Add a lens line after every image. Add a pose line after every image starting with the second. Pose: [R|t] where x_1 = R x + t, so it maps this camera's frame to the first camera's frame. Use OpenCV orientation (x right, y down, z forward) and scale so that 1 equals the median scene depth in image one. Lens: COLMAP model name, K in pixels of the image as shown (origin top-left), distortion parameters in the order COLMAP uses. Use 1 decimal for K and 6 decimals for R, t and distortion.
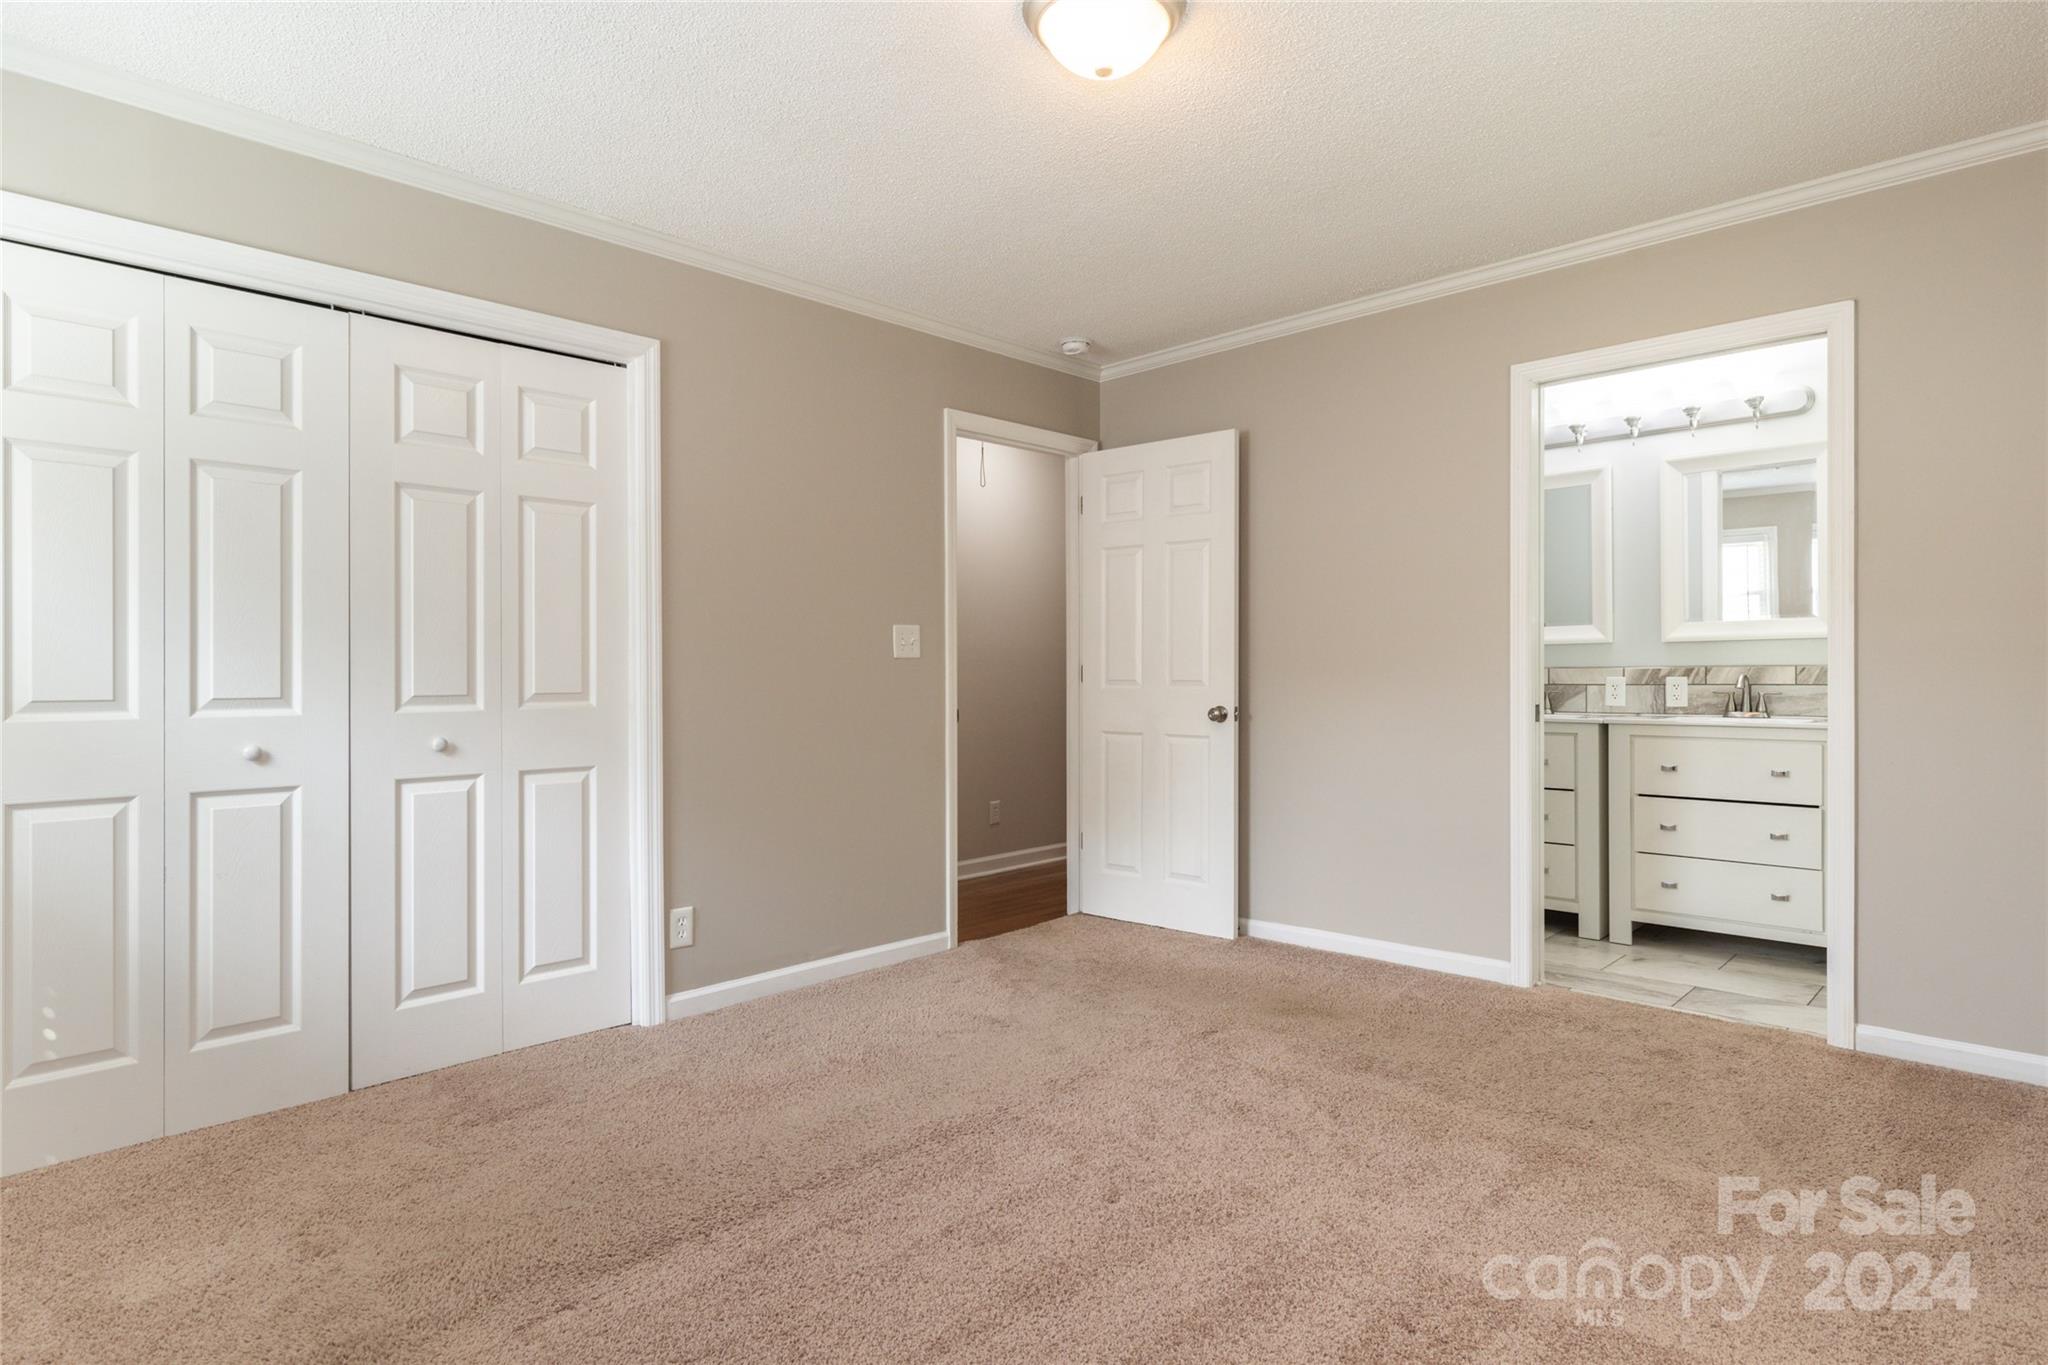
lens RADIAL K [[1108.2, 0, 1015.7], [0, 1108.2, 676.7], [0, 0, 1]] dist [0.014199, 0.001844]
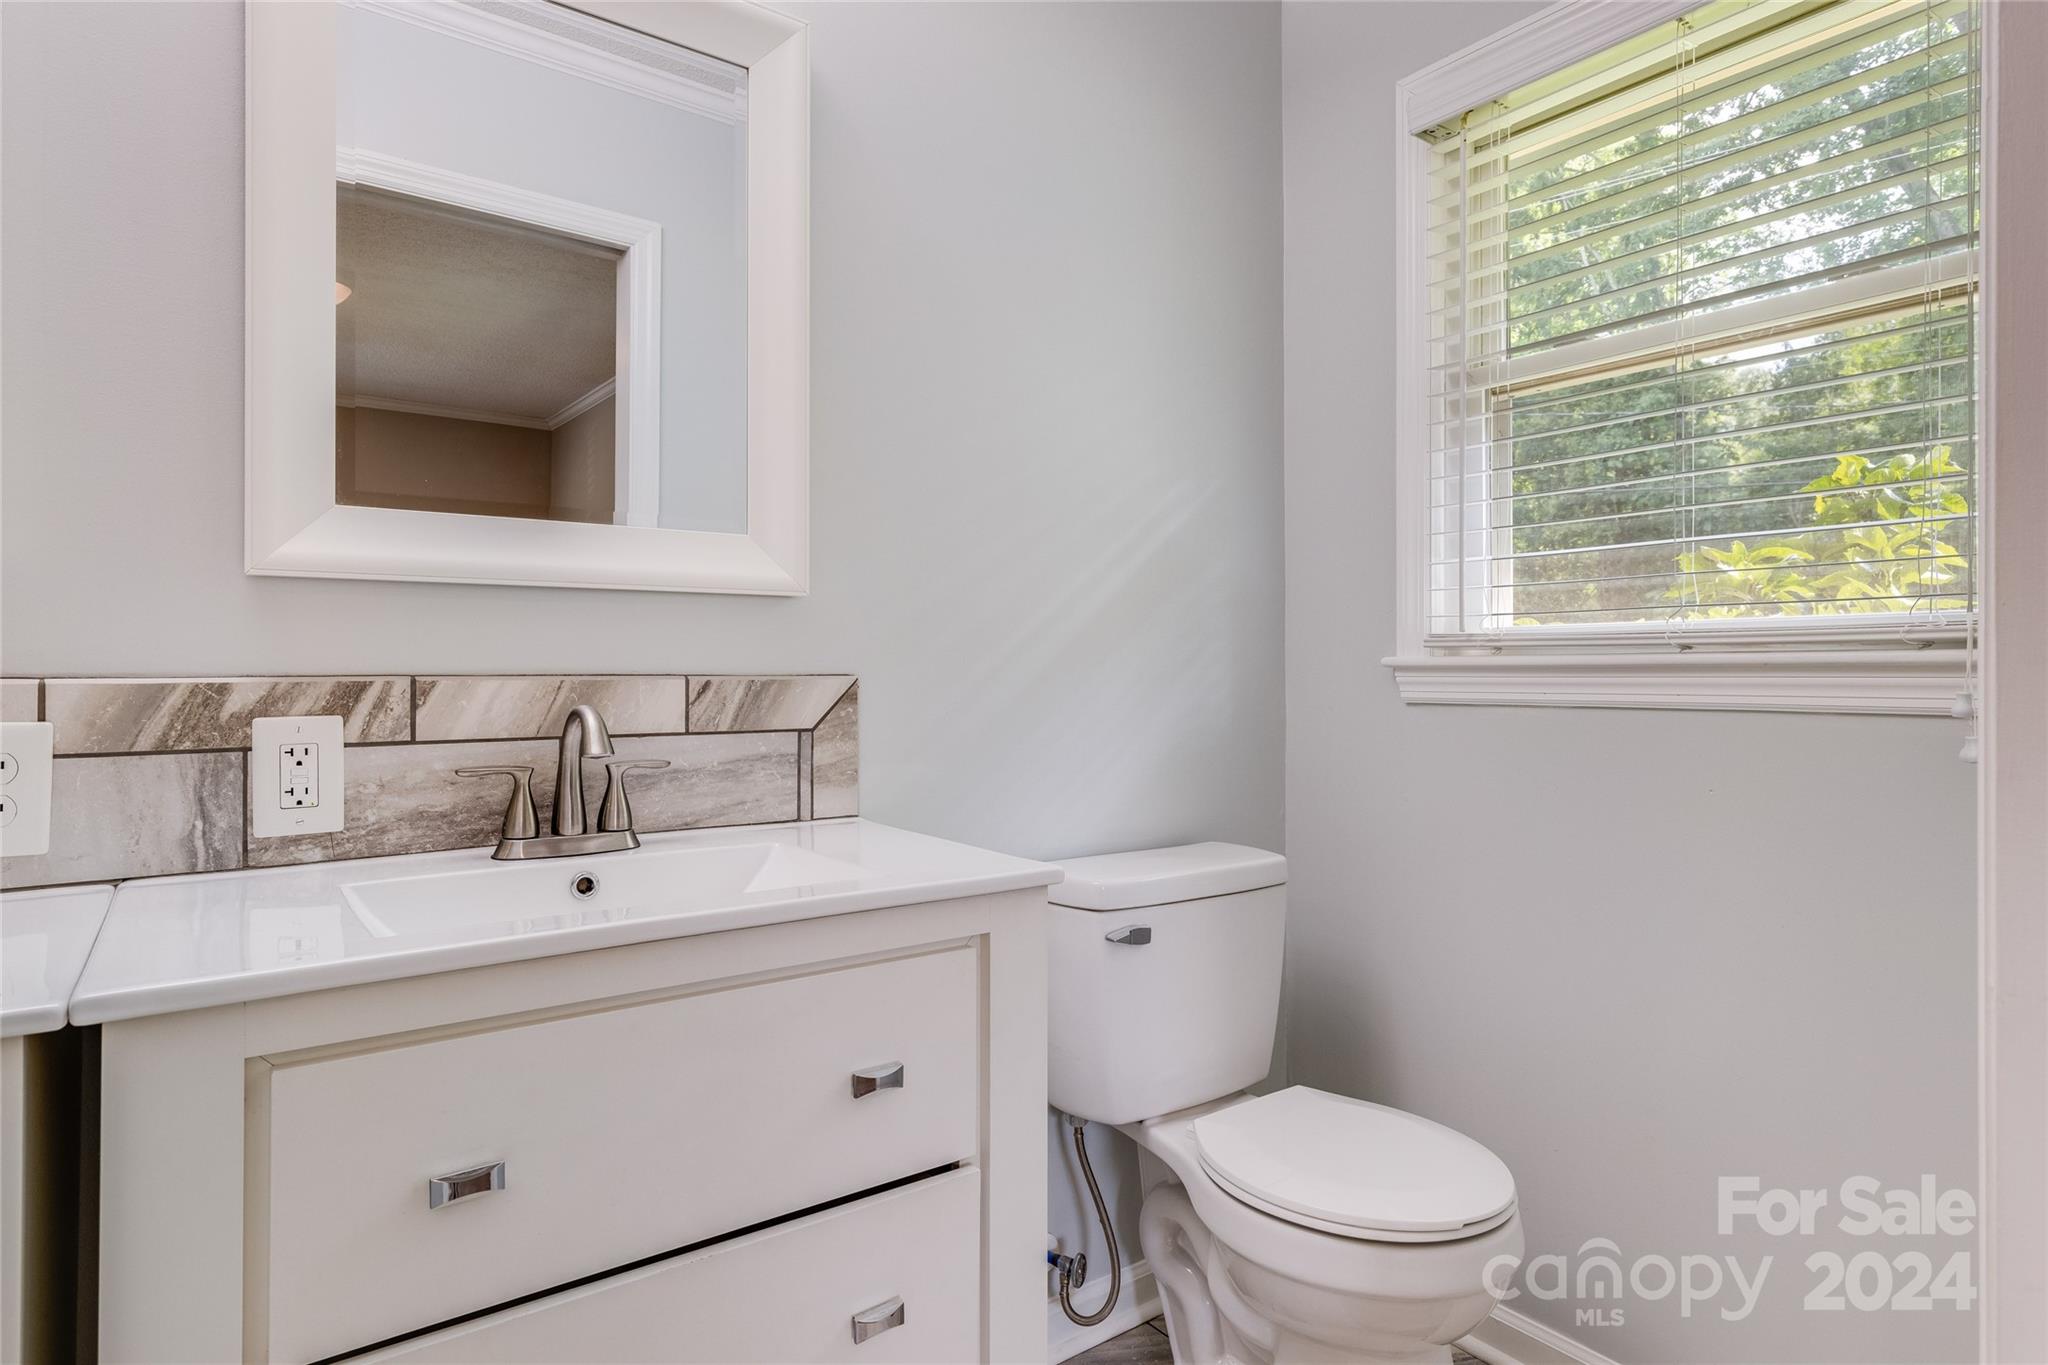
lens RADIAL K [[1108.2, 0, 1023.6], [0, 1108.2, 683.4], [0, 0, 1]] dist [0.014199, 0.001844]
pose [[0.172516, 0.000579, 0.985007, 0.367791], [0.006957, 0.999974, -0.001807, -0.005858], [-0.984982, 0.007165, 0.172507, 0.784640]]
